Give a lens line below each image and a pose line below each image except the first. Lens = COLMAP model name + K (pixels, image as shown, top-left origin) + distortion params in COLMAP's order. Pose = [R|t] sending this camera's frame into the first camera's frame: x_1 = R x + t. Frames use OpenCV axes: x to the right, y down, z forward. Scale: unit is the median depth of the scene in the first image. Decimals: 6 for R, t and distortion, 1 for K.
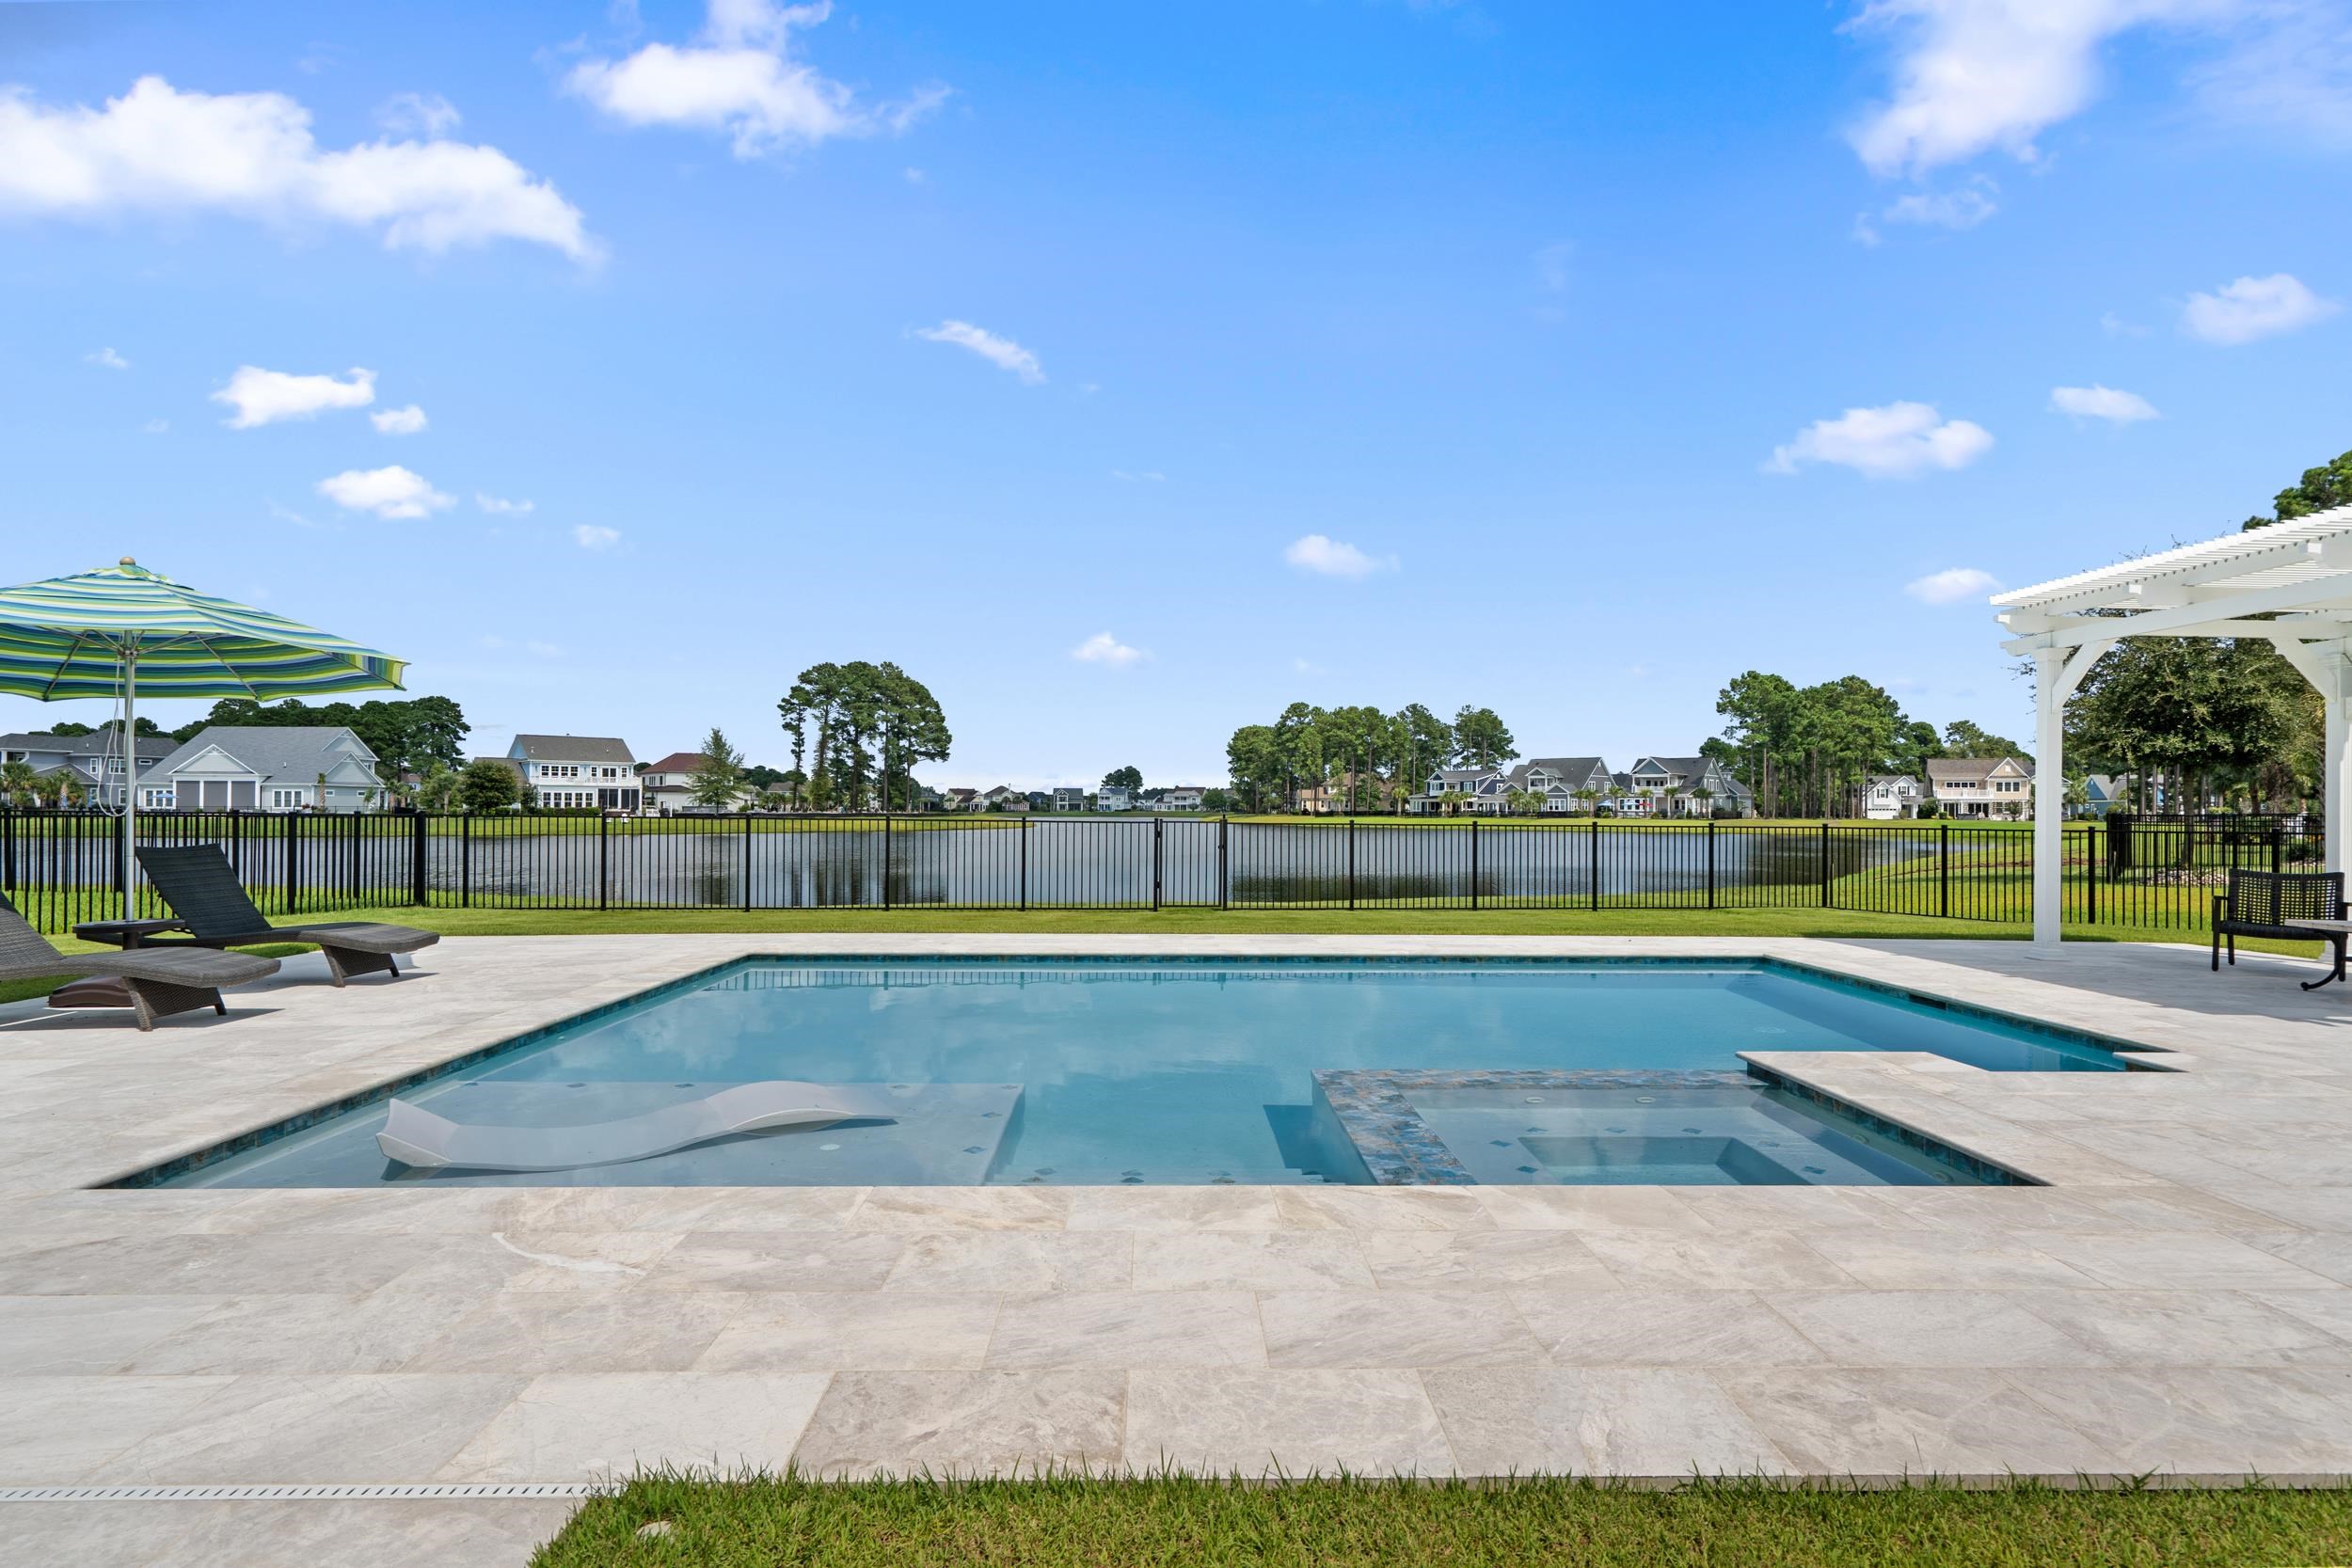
lens RADIAL K [[1226.8, 0, 1187.1], [0, 1226.8, 785.6], [0, 0, 1]] dist [0.033838, 0.000347]
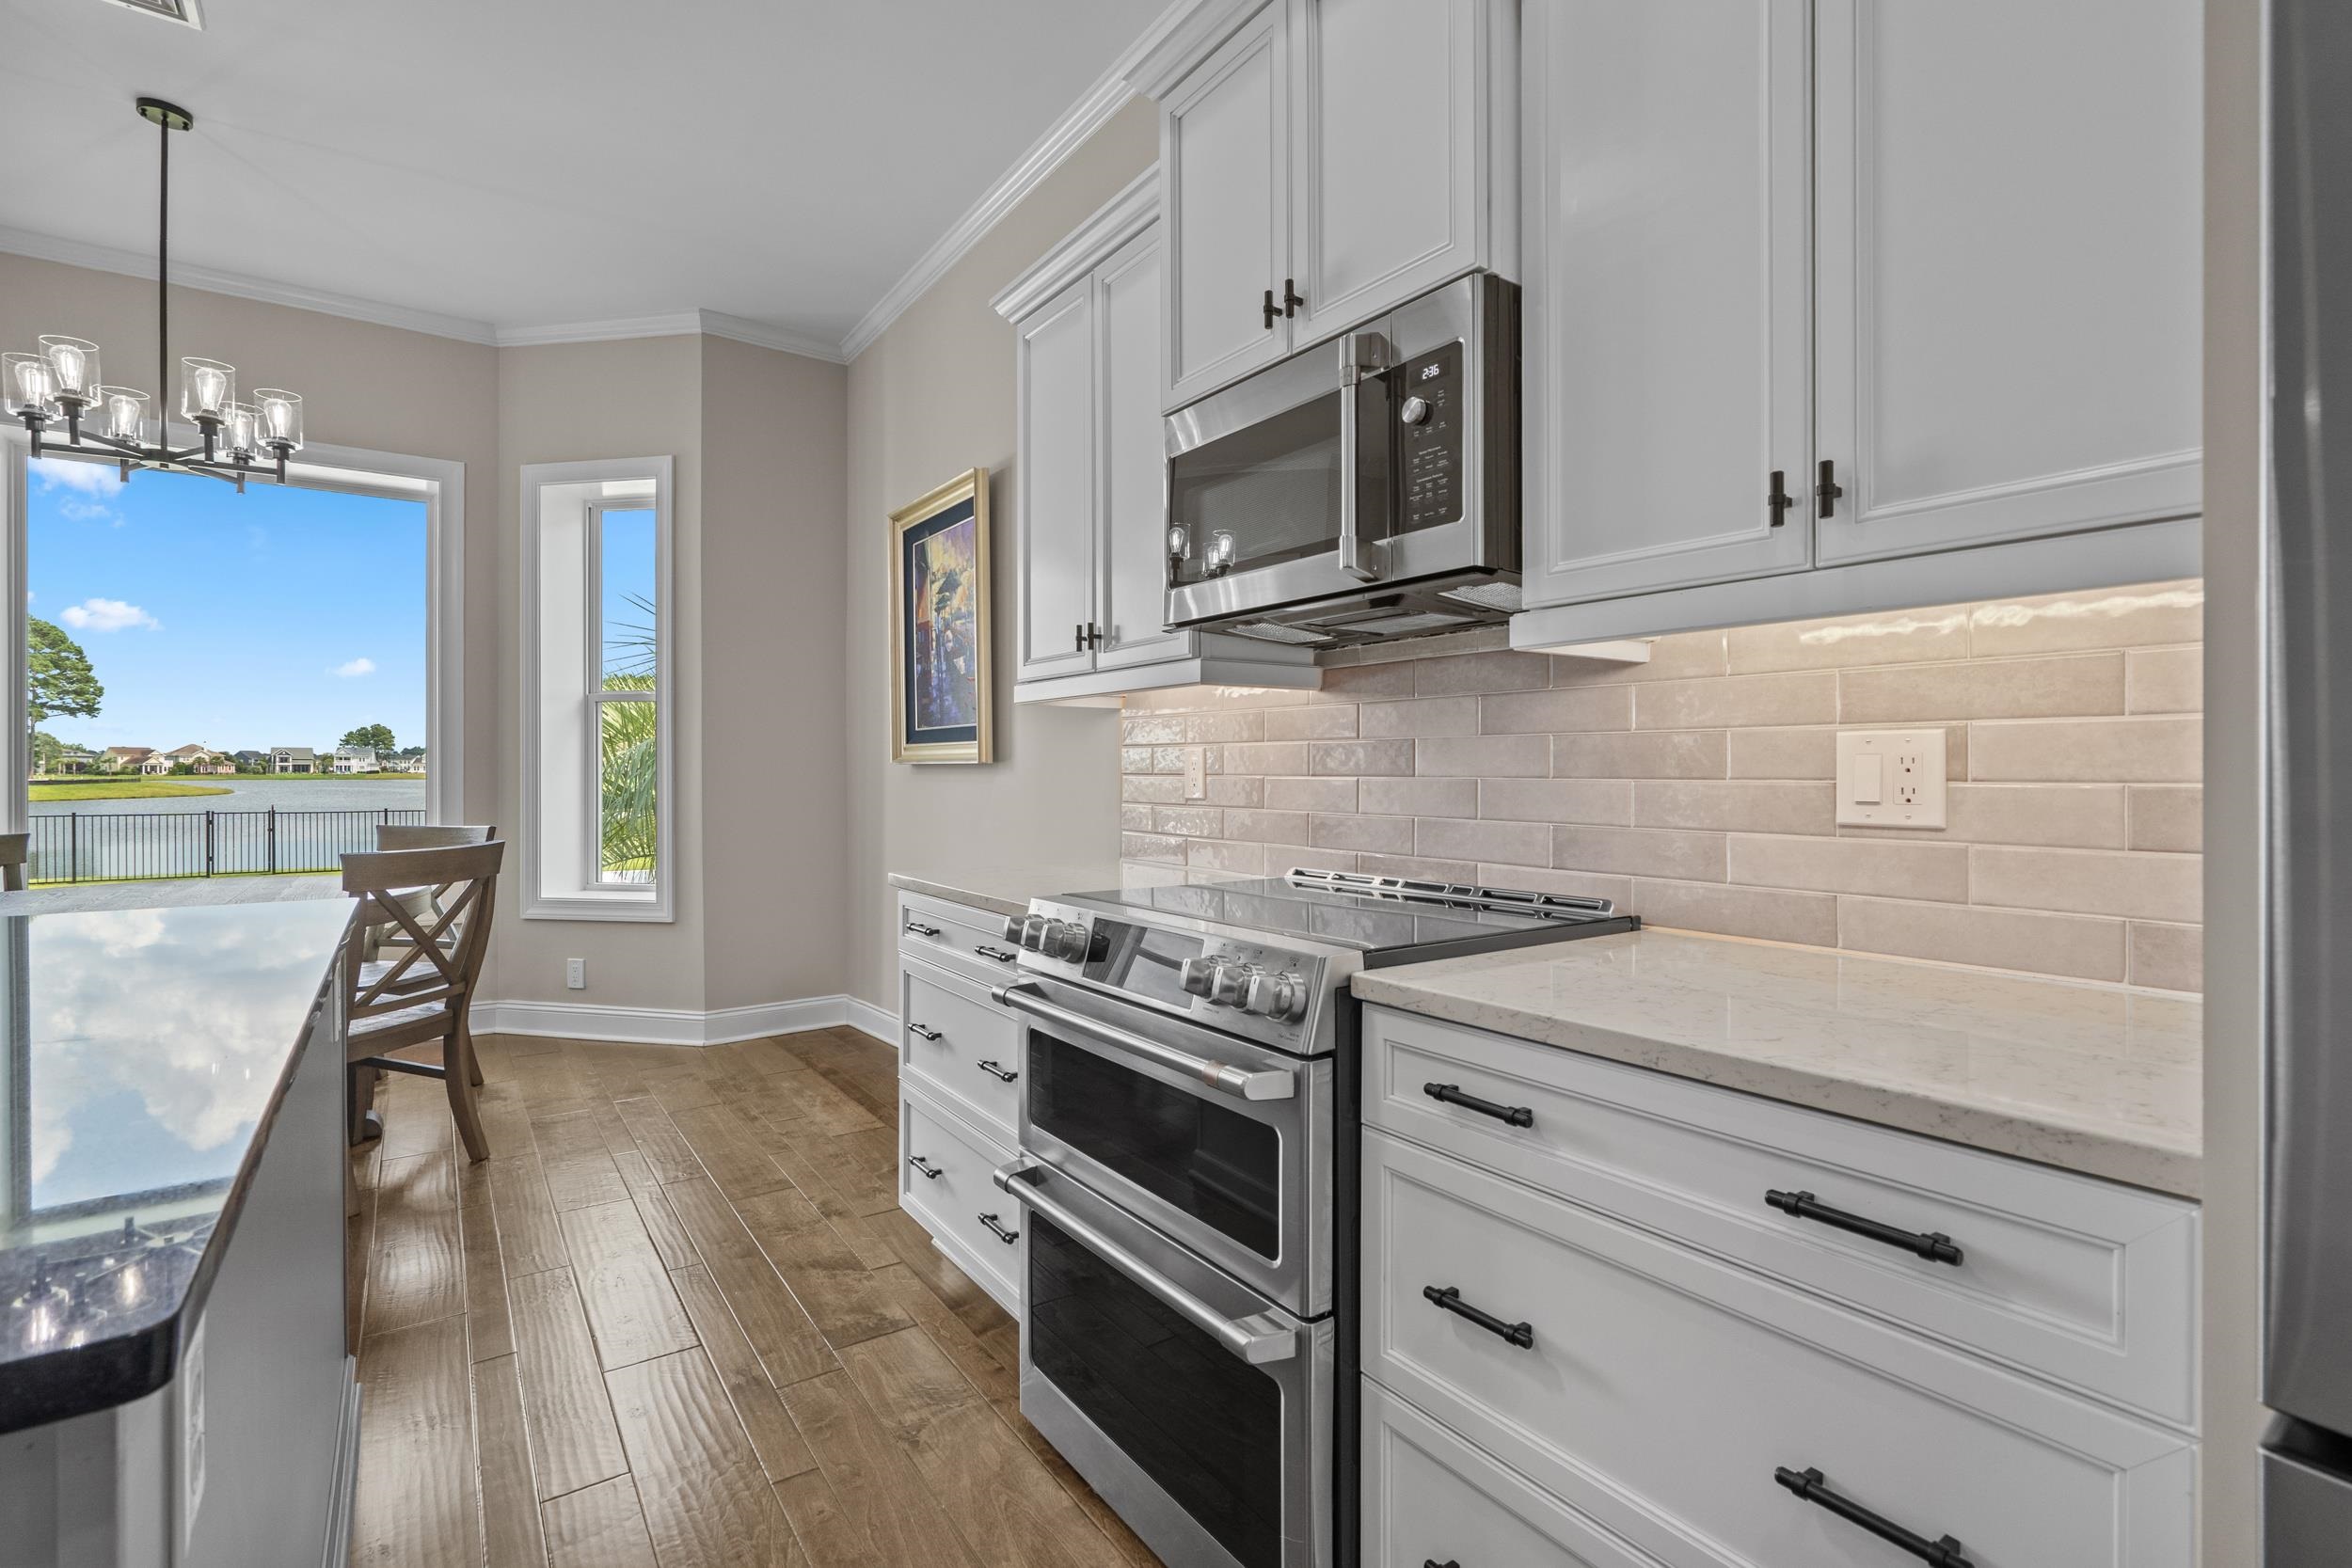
lens RADIAL K [[1073.7, 0, 1185.1], [0, 1073.7, 767.0], [0, 0, 1]] dist [-0.004334, 0.001700]
pose [[0.827546, -0.004214, 0.561382, 0.140597], [-0.006119, 0.999845, 0.016525, -0.033563], [-0.561364, -0.017110, 0.827392, -0.418867]]
